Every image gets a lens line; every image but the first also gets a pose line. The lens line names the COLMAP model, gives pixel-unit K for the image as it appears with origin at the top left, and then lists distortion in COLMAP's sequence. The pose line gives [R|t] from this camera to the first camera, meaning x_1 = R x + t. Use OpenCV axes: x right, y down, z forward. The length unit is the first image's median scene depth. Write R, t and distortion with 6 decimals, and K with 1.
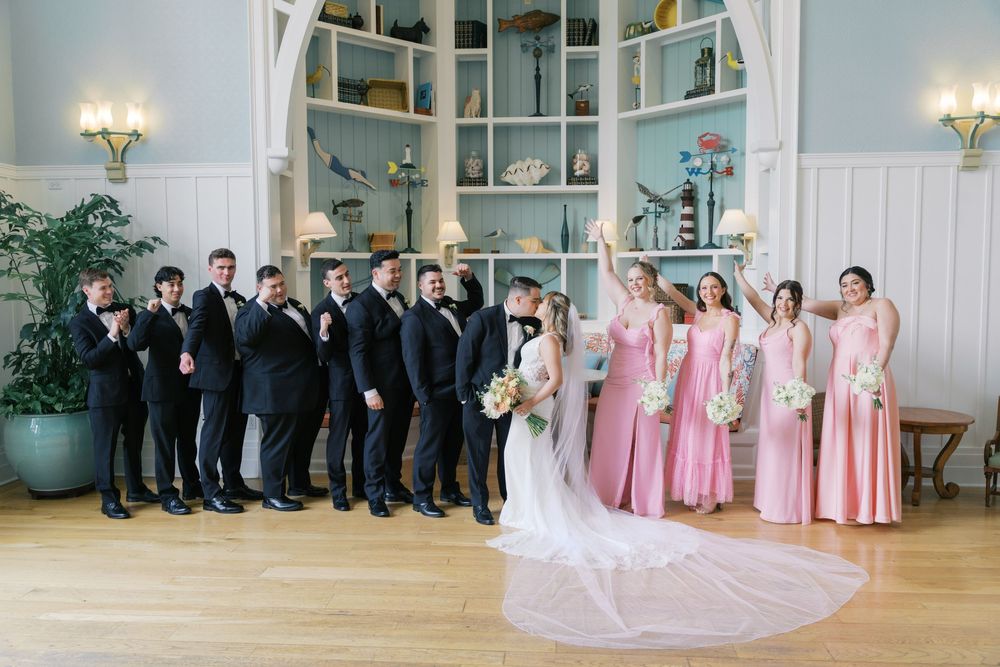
lens RADIAL K [[796.1, 0, 498.6], [0, 796.1, 333.0], [0, 0, 1]] dist [-0.000555, -0.000199]
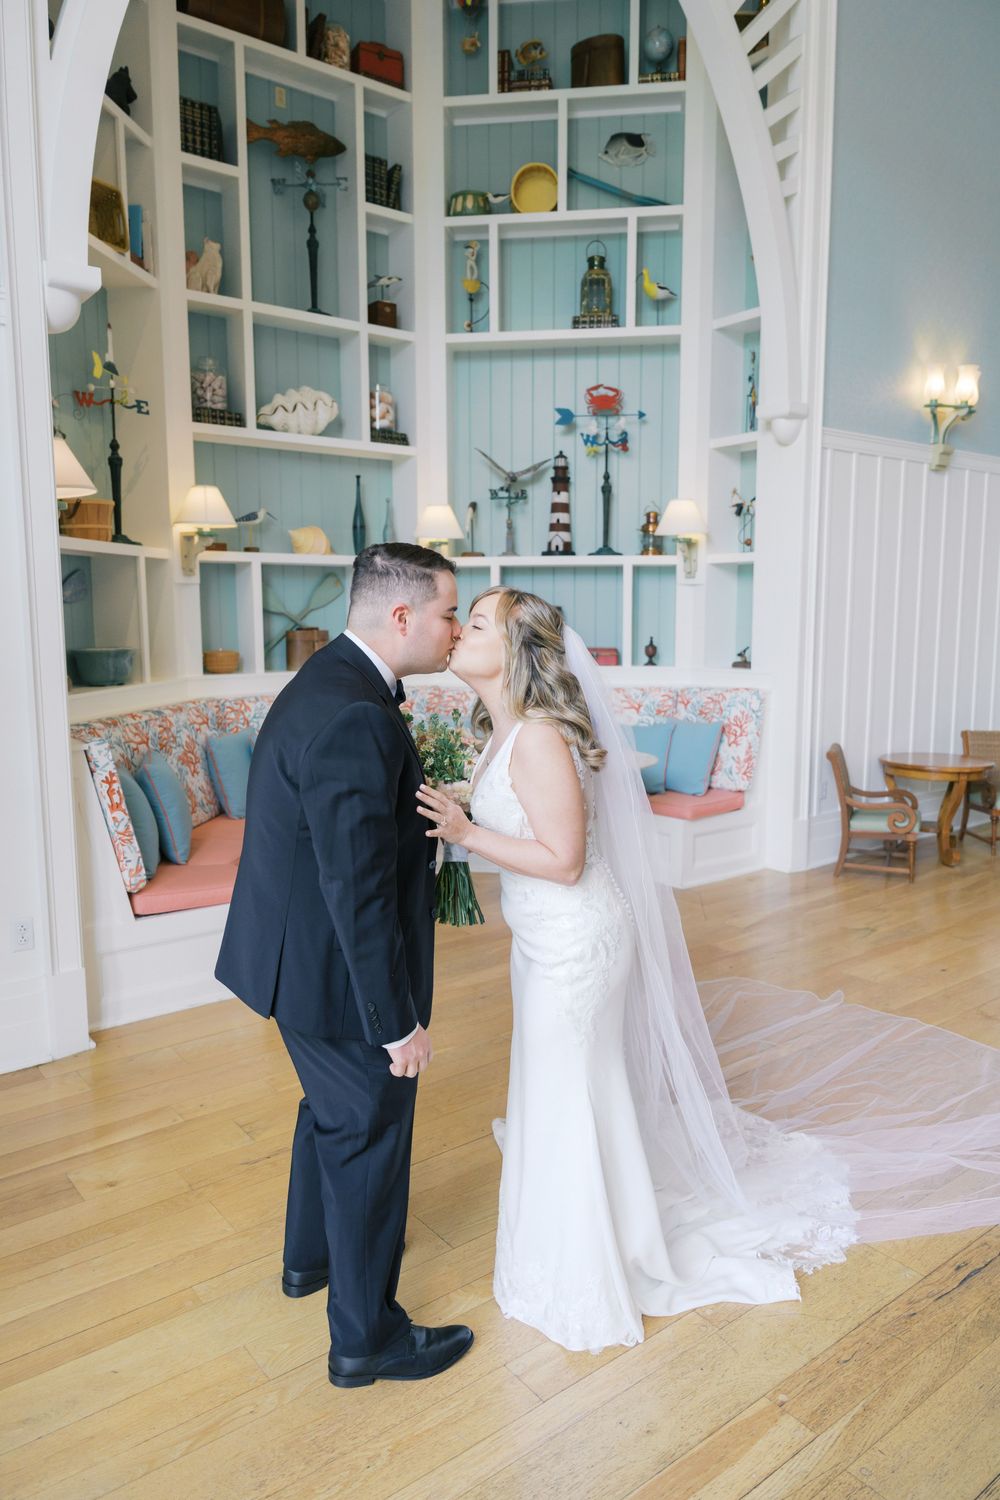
lens RADIAL K [[1031.0, 0, 502.2], [0, 1031.0, 750.8], [0, 0, 1]] dist [0.001247, -0.009102]
pose [[0.745622, -0.089132, 0.660382, -0.400638], [0.047094, 0.995584, 0.081202, -0.012916], [-0.664703, -0.029446, 0.746527, 0.369770]]
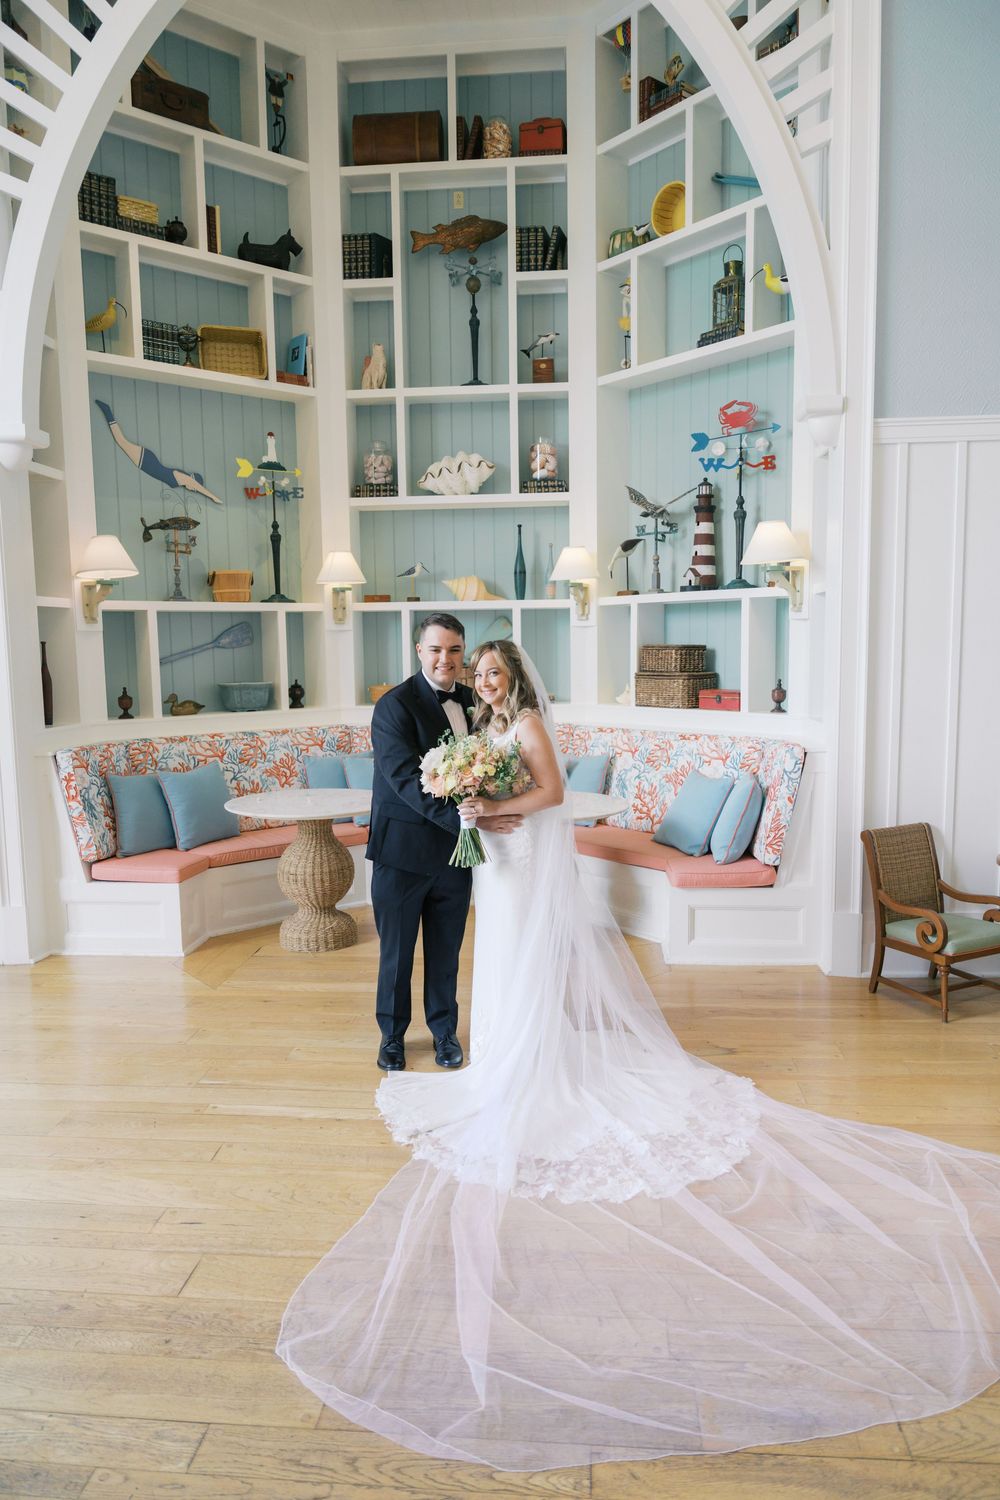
lens RADIAL K [[1003.5, 0, 500.9], [0, 1003.5, 758.4], [0, 0, 1]] dist [-0.002561, -0.005043]
pose [[0.999810, -0.008352, -0.017596, 0.088227], [0.009111, 0.999013, 0.043484, -0.008018], [0.017215, -0.043636, 0.998899, 0.194772]]
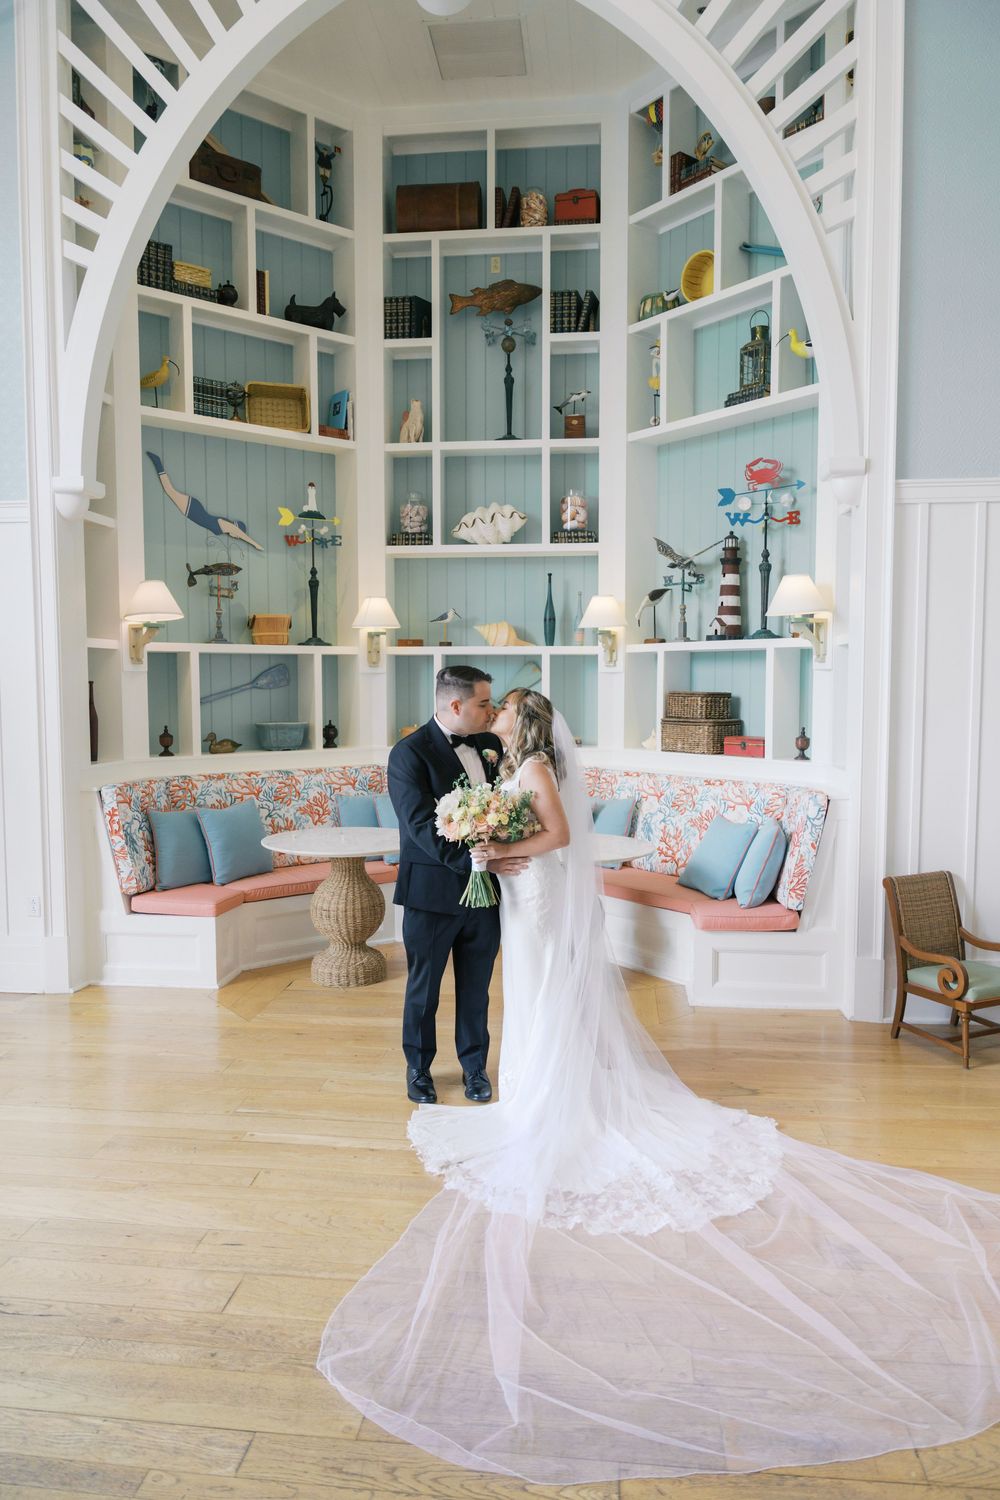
lens RADIAL K [[1006.1, 0, 500.7], [0, 1006.1, 754.7], [0, 0, 1]] dist [-0.003113, -0.002448]
pose [[0.999225, 0.006001, -0.038910, 0.082849], [-0.006012, 0.999982, -0.000187, -0.010183], [0.038908, 0.000421, 0.999243, 0.173422]]
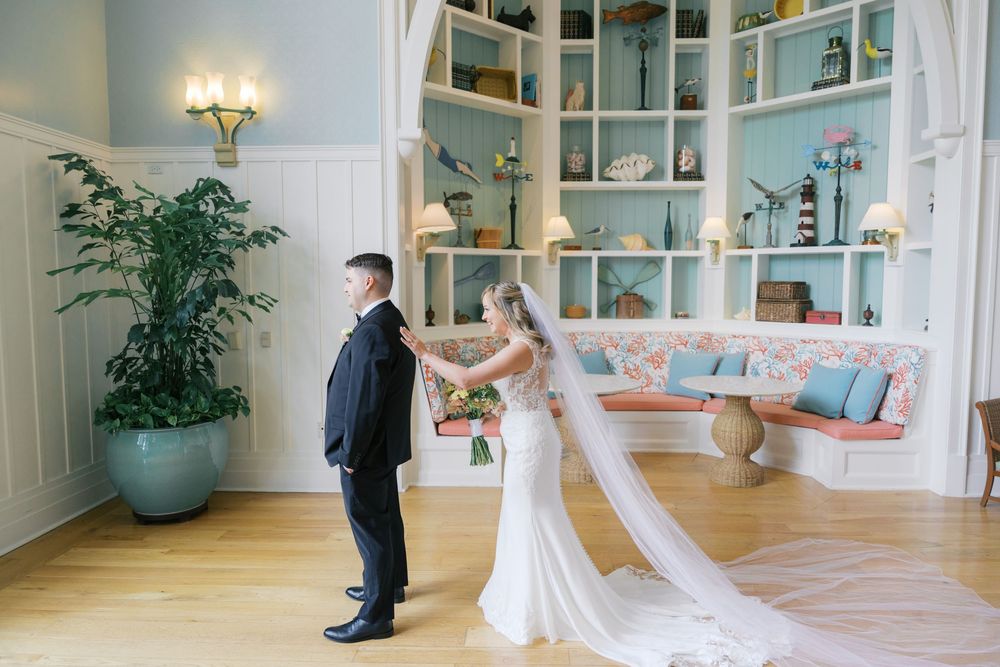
lens RADIAL K [[678.9, 0, 509.2], [0, 678.9, 332.2], [0, 0, 1]] dist [-0.000723, -0.002981]
pose [[0.999092, -0.000344, 0.042610, -0.162538], [0.000044, 0.999975, 0.007035, -0.005989], [-0.042612, -0.007027, 0.999067, 0.184646]]
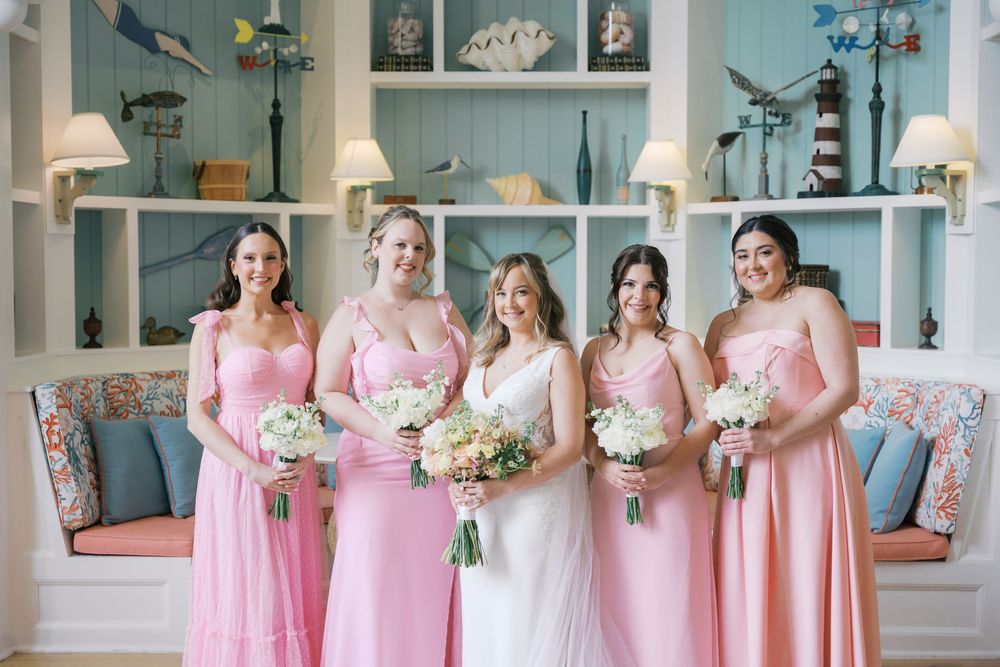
lens RADIAL K [[1417.3, 0, 497.7], [0, 1417.3, 336.3], [0, 0, 1]] dist [0.015749, 0.035730]
pose [[0.998750, 0.002741, 0.049899, -0.018398], [-0.001643, 0.999756, -0.022030, 0.003758], [-0.049948, 0.021920, 0.998511, 0.108120]]
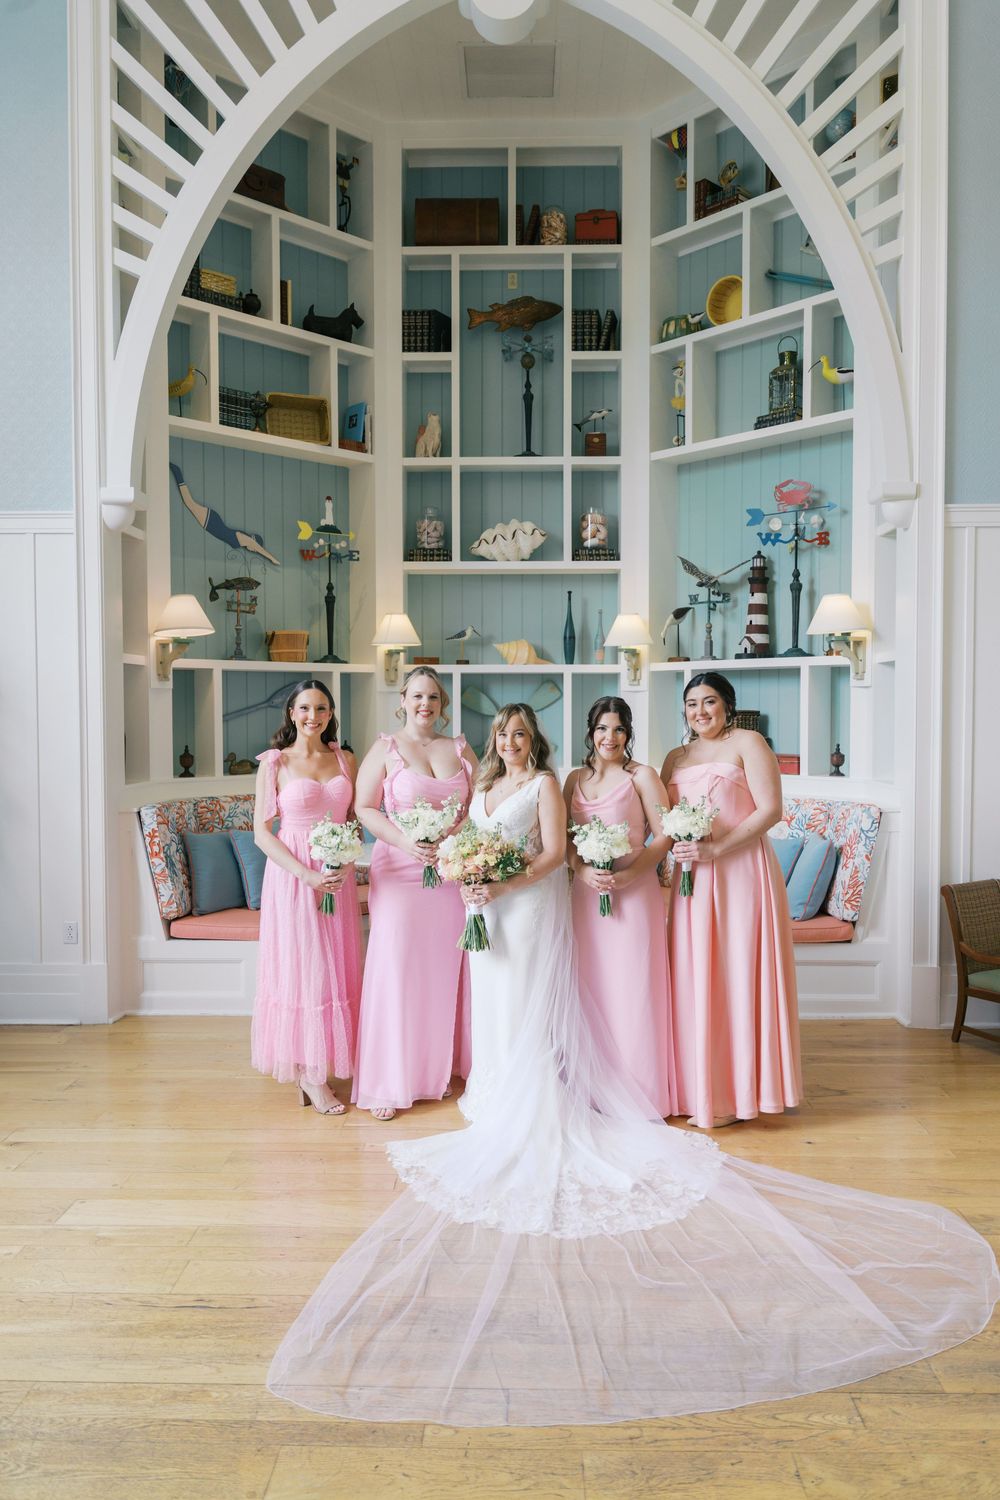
lens RADIAL K [[1088.4, 0, 504.9], [0, 1088.4, 751.0], [0, 0, 1]] dist [0.003007, -0.003449]
pose [[0.998904, 0.000727, 0.046793, -0.012742], [0.000821, 0.999453, -0.033049, 0.000337], [-0.046791, 0.033052, 0.998358, 0.120449]]
